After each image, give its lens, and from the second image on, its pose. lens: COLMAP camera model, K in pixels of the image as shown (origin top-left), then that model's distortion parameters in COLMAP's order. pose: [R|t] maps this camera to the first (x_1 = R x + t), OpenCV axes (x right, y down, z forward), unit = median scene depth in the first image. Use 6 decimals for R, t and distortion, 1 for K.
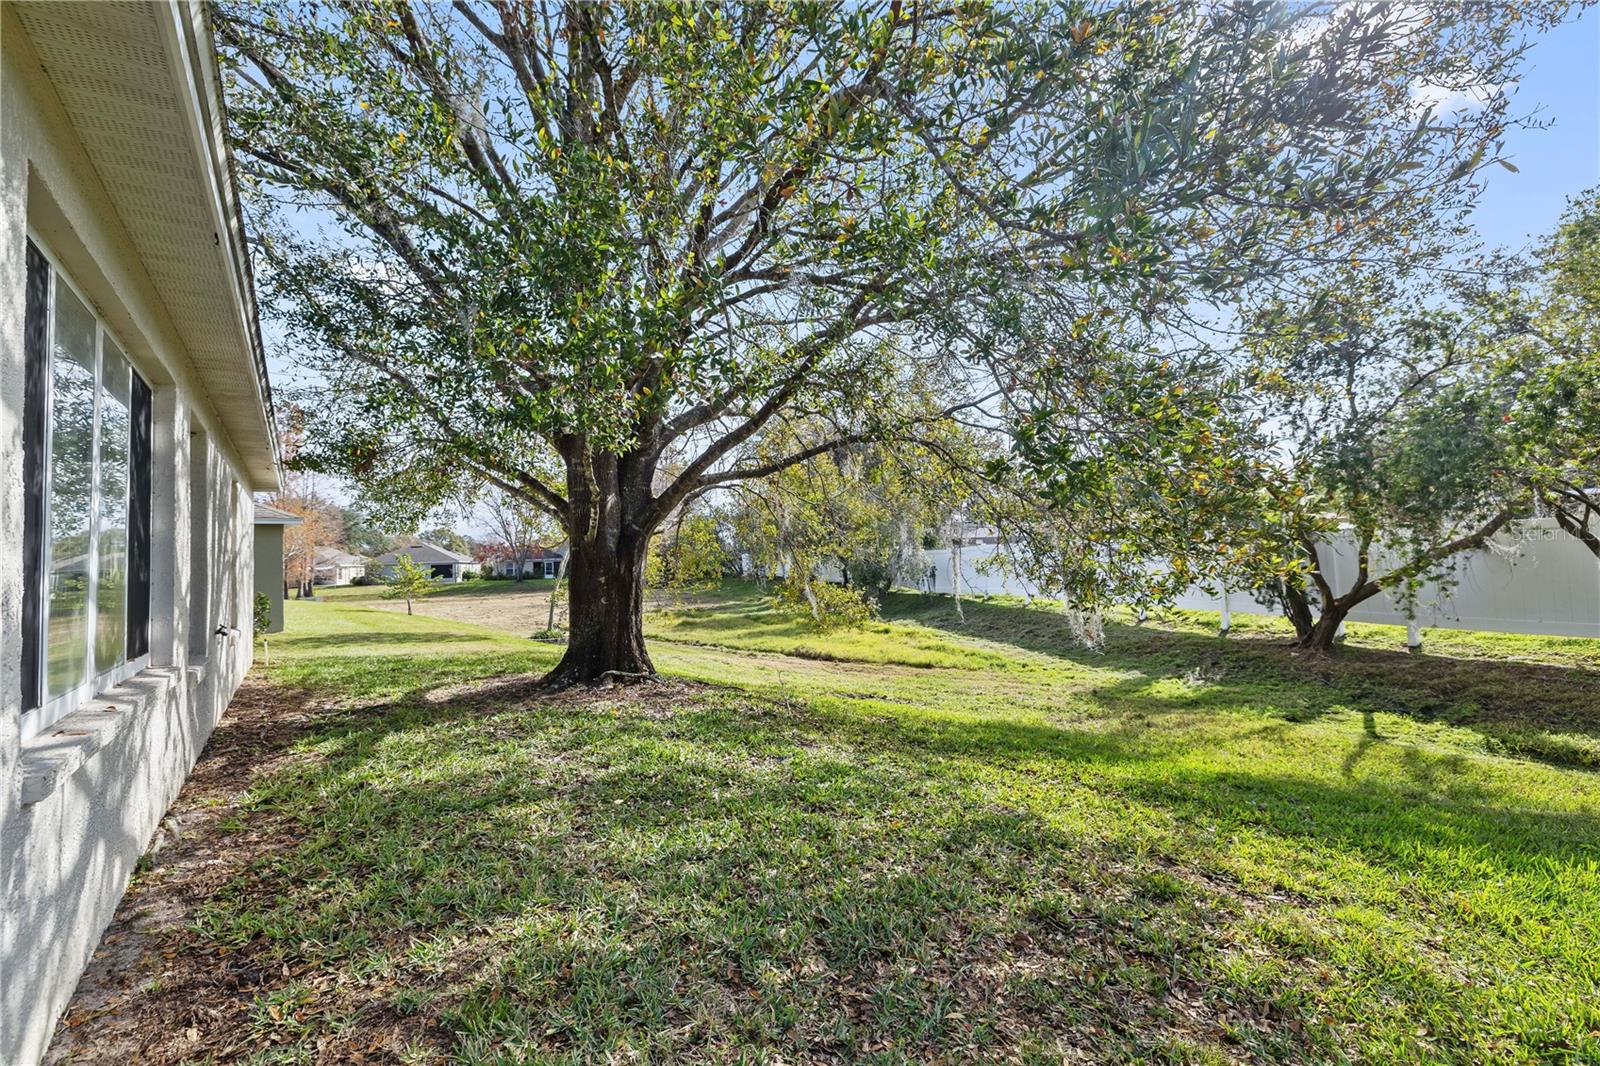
lens RADIAL K [[665.5, 0, 799.4], [0, 665.5, 536.1], [0, 0, 1]] dist [-0.000882, -0.000378]
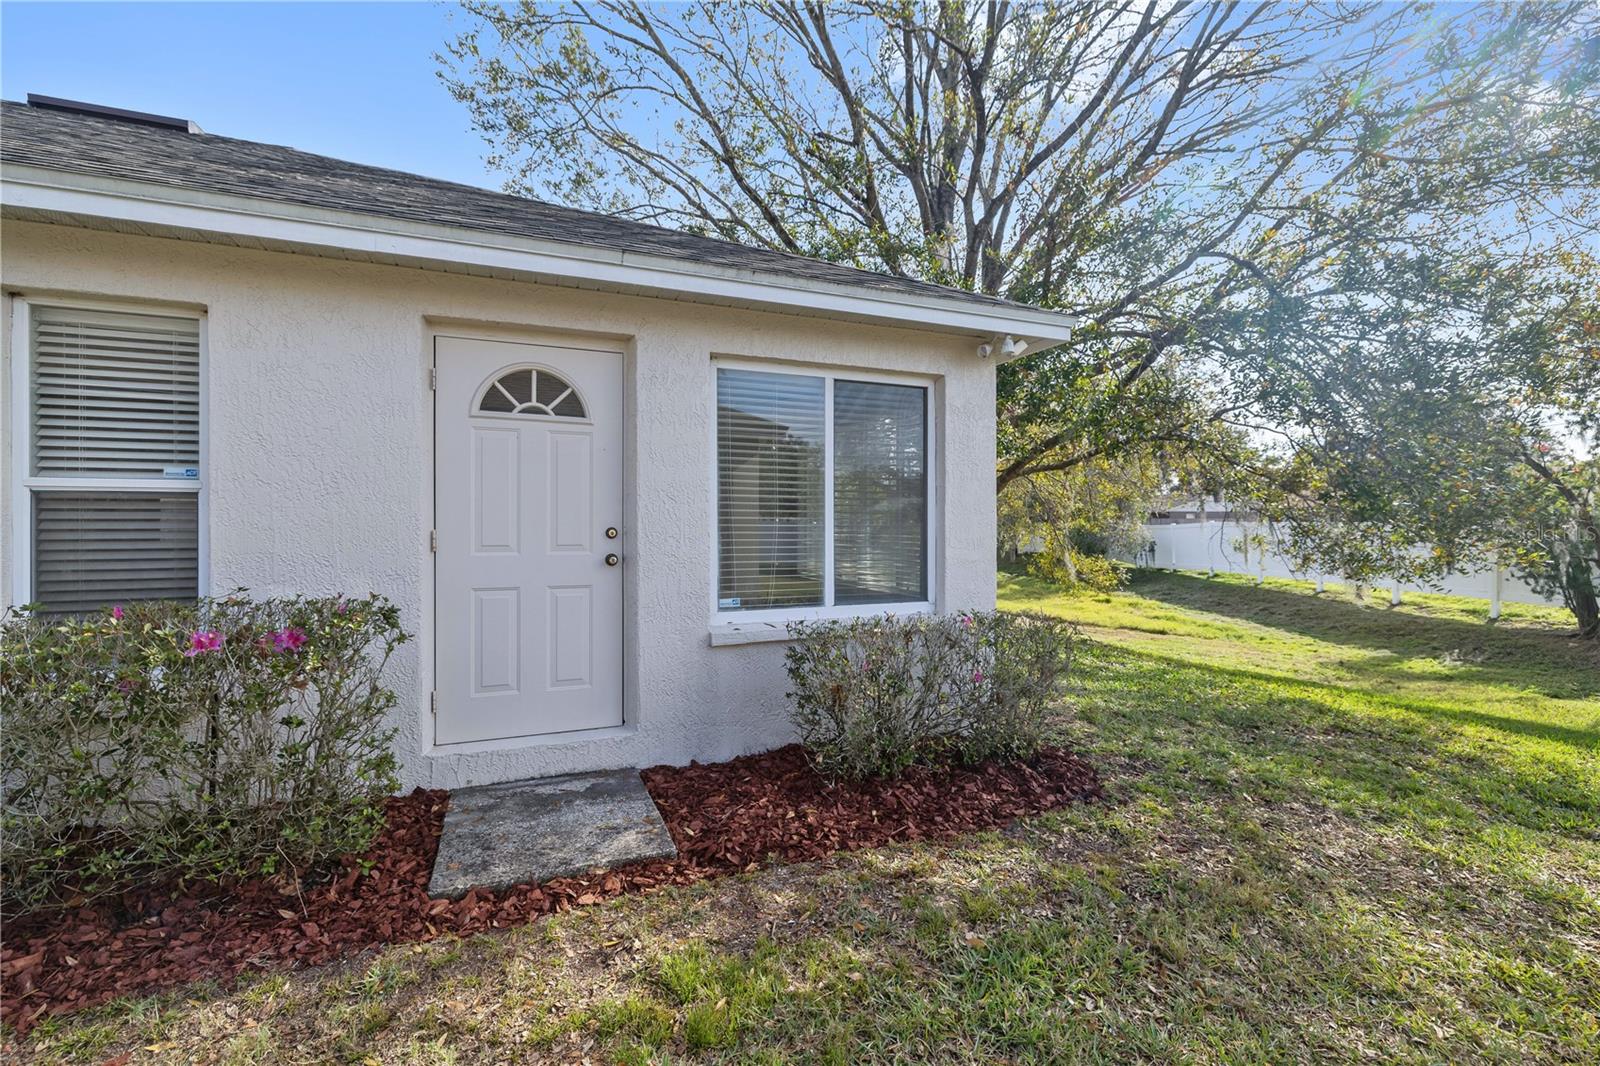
lens RADIAL K [[665.5, 0, 801.2], [0, 665.5, 534.8], [0, 0, 1]] dist [-0.000882, -0.000378]
pose [[0.967381, 0.039163, -0.250282, -0.137352], [-0.026425, 0.998188, 0.054057, -0.011984], [0.251945, -0.045680, 0.966663, -0.250002]]
